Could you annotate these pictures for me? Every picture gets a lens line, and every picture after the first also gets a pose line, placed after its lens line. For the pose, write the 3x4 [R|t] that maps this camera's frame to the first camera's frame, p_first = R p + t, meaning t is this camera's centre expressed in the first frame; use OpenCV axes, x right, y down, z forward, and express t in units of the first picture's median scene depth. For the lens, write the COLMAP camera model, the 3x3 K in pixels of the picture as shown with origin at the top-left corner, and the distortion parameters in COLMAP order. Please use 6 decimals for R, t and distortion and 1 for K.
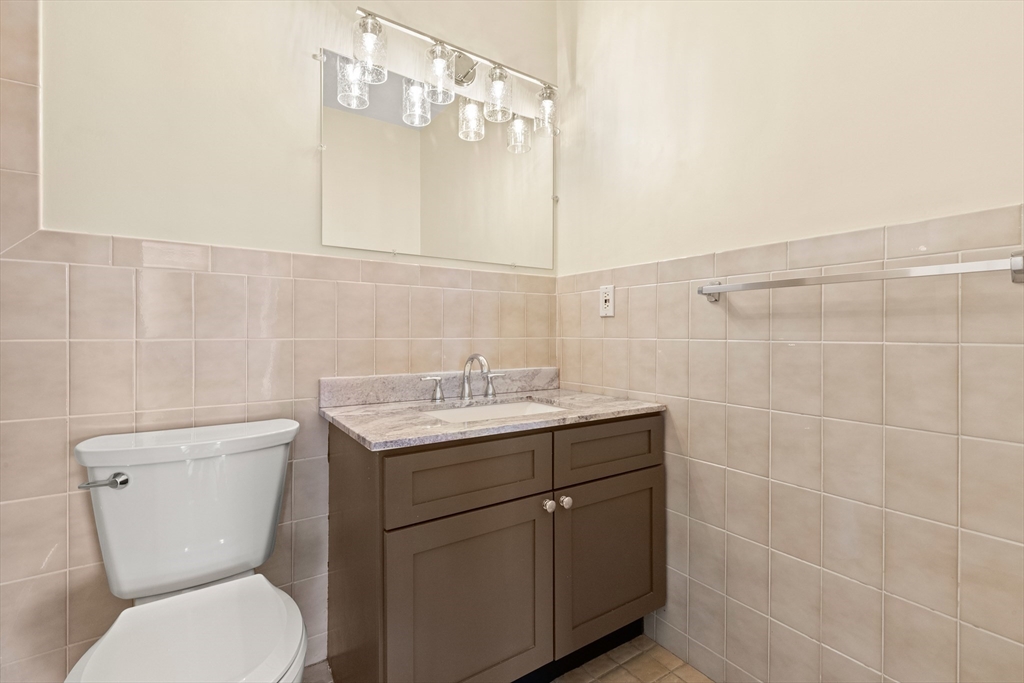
lens RADIAL K [[456.7, 0, 513.7], [0, 456.7, 332.9], [0, 0, 1]] dist [0.002178, 0.000452]
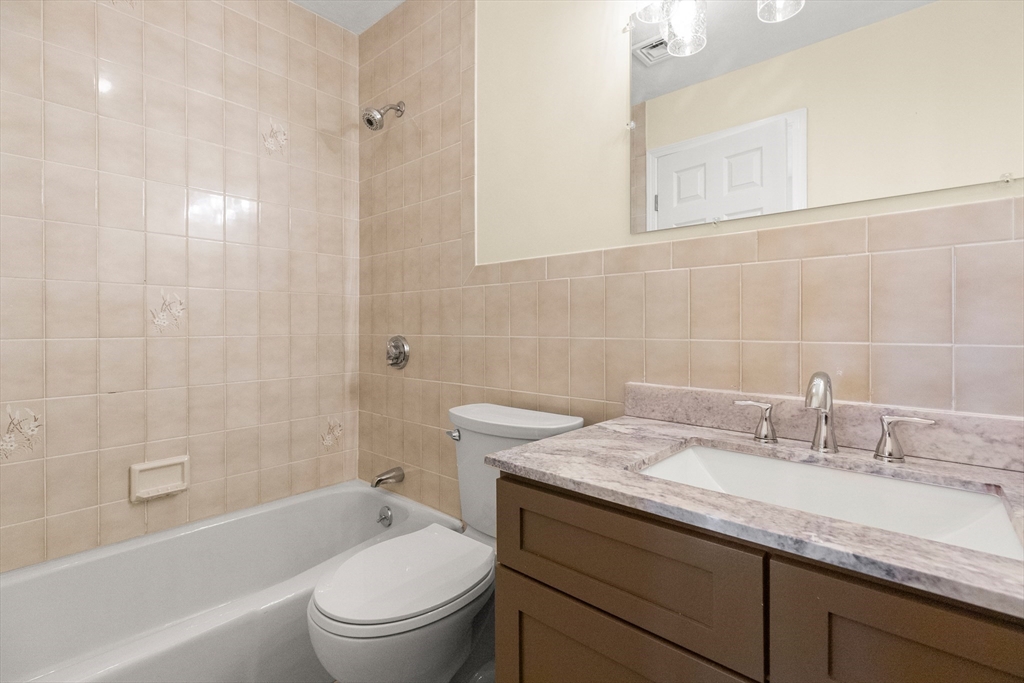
lens RADIAL K [[465.0, 0, 517.1], [0, 465.0, 322.7], [0, 0, 1]] dist [0.002116, 0.000065]
pose [[0.247461, -0.007806, -0.968866, 0.390039], [0.005899, 0.999961, -0.006550, -0.012945], [0.968880, -0.004095, 0.247498, 0.528737]]
